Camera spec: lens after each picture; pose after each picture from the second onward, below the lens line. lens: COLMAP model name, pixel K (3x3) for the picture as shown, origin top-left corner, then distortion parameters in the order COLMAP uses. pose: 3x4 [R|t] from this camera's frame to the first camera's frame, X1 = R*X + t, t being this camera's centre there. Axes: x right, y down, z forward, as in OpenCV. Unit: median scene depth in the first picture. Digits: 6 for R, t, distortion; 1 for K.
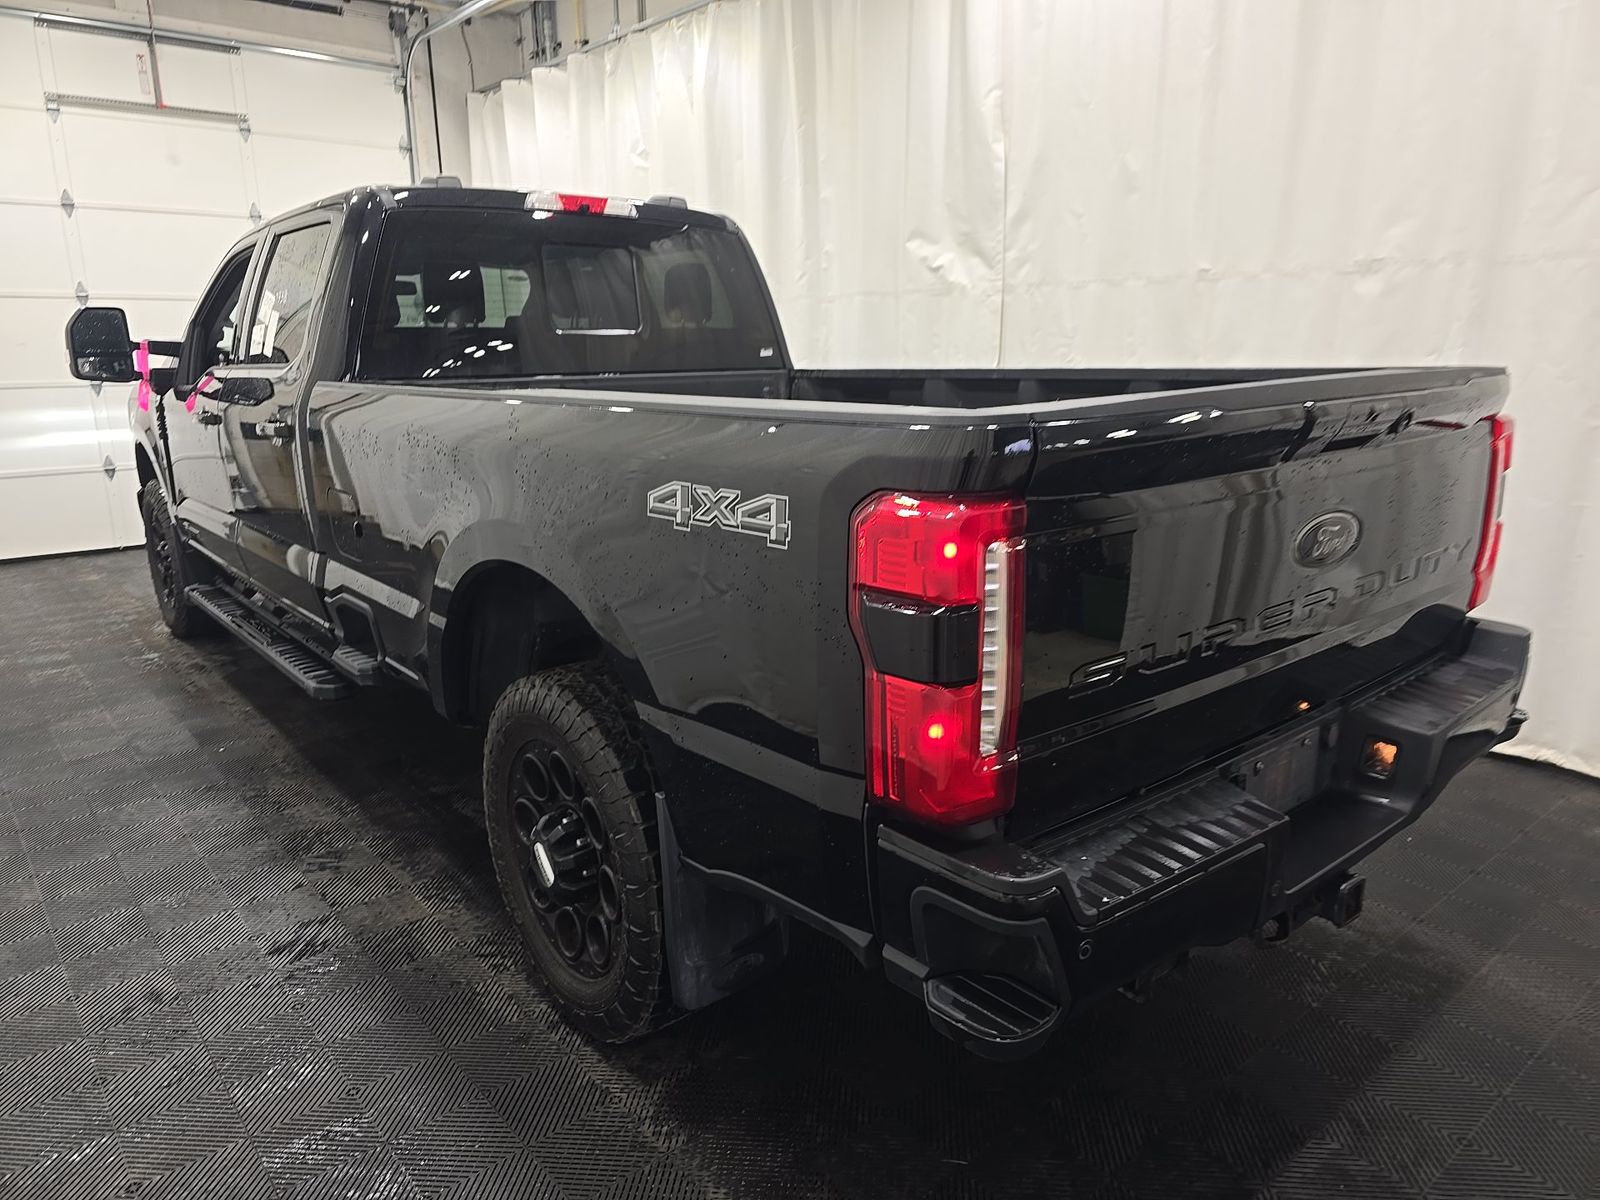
lens RADIAL K [[1071.3, 0, 812.1], [0, 1071.3, 598.8], [0, 0, 1]] dist [0.066139, -0.056014]
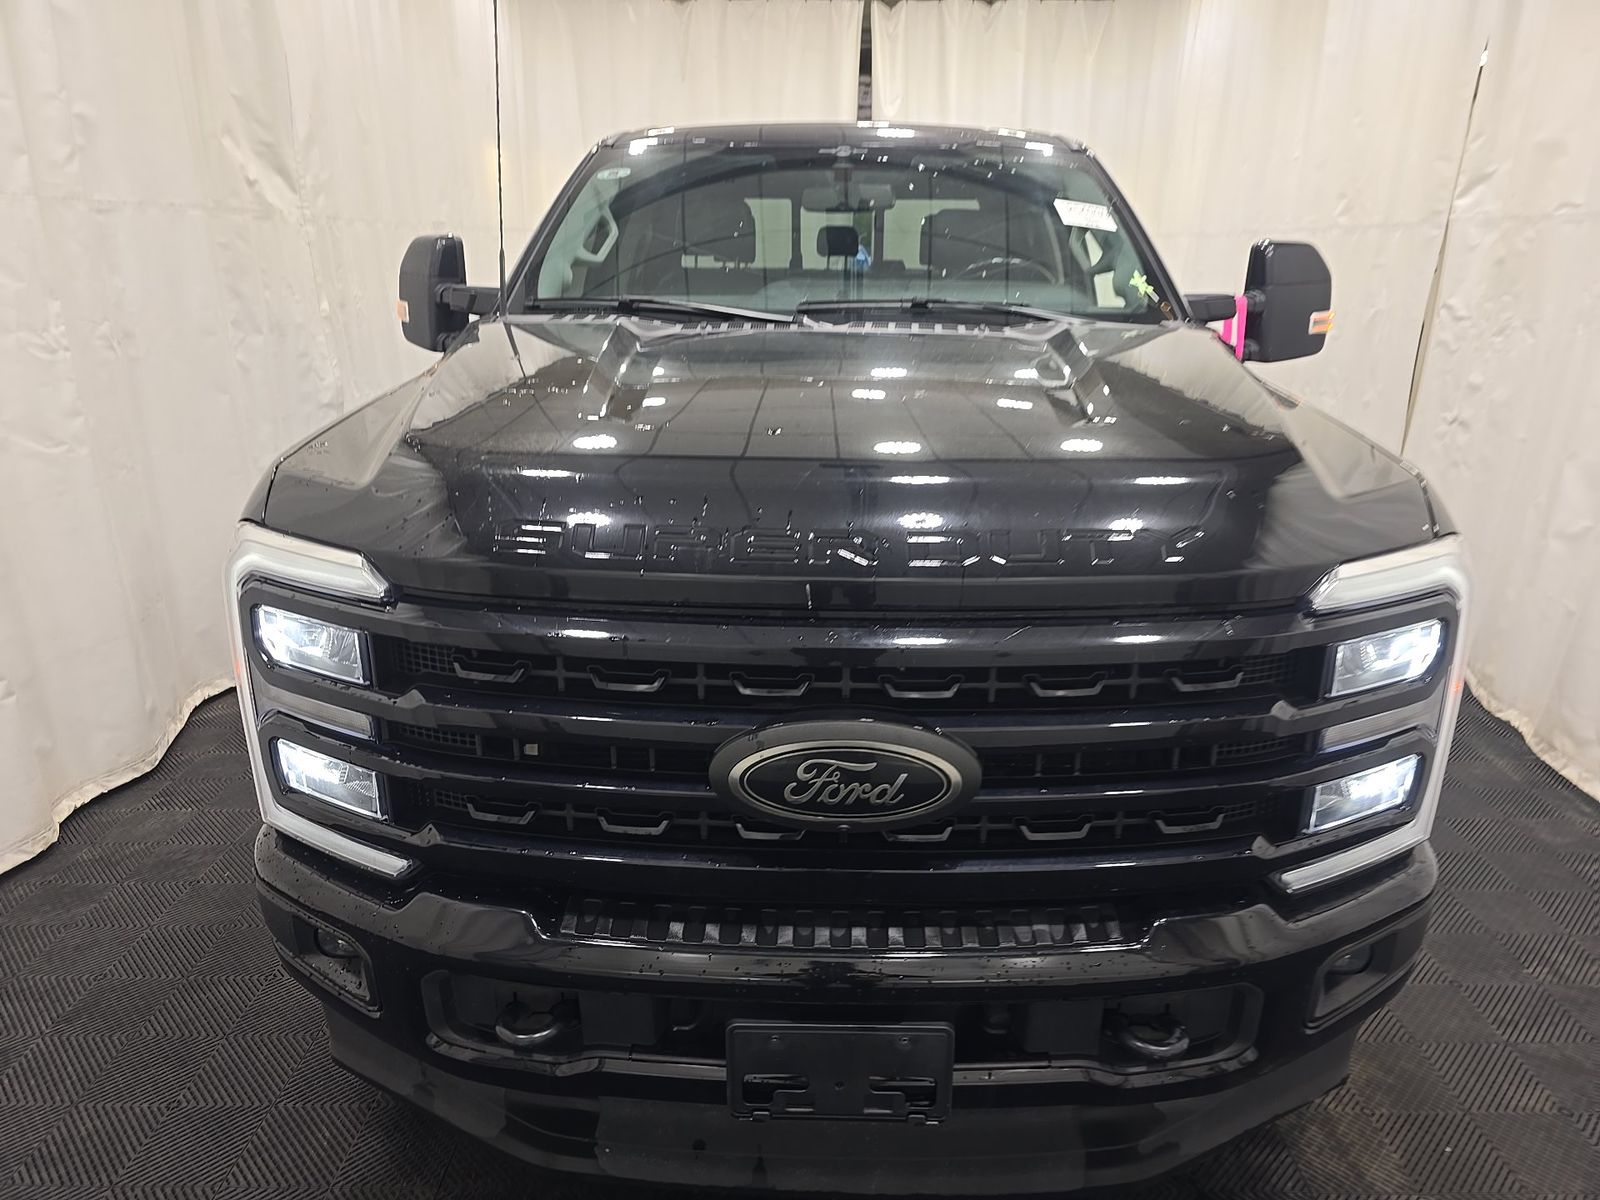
lens RADIAL K [[1071.3, 0, 812.1], [0, 1071.3, 598.8], [0, 0, 1]] dist [0.066139, -0.056014]
pose [[-0.754848, -0.196637, 0.625730, -0.739022], [0.156424, 0.872505, 0.462889, -0.361671], [-0.636974, 0.447291, -0.627850, 1.423691]]
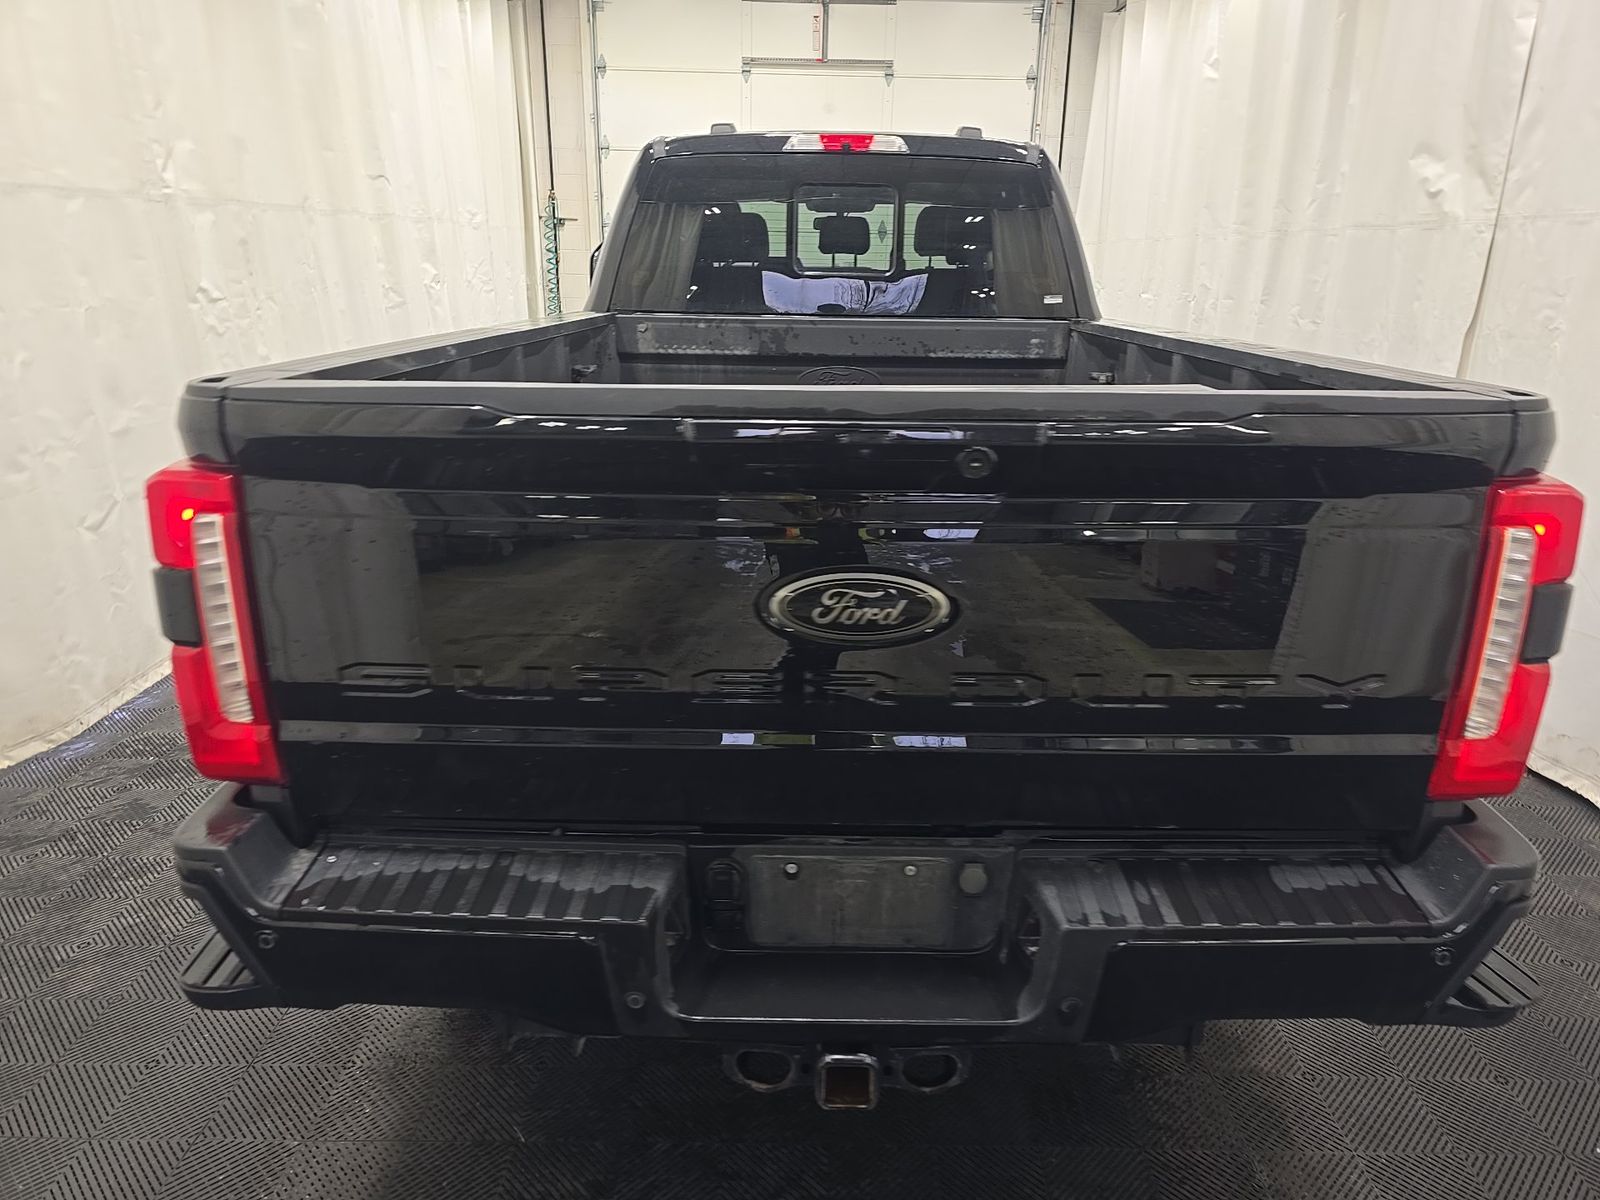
lens RADIAL K [[1071.3, 0, 812.1], [0, 1071.3, 598.8], [0, 0, 1]] dist [0.066139, -0.056014]
pose [[0.759976, 0.217368, -0.612526, 0.329330], [-0.177317, 0.976009, 0.126356, -0.051438], [0.625296, 0.012584, 0.780286, 0.142257]]
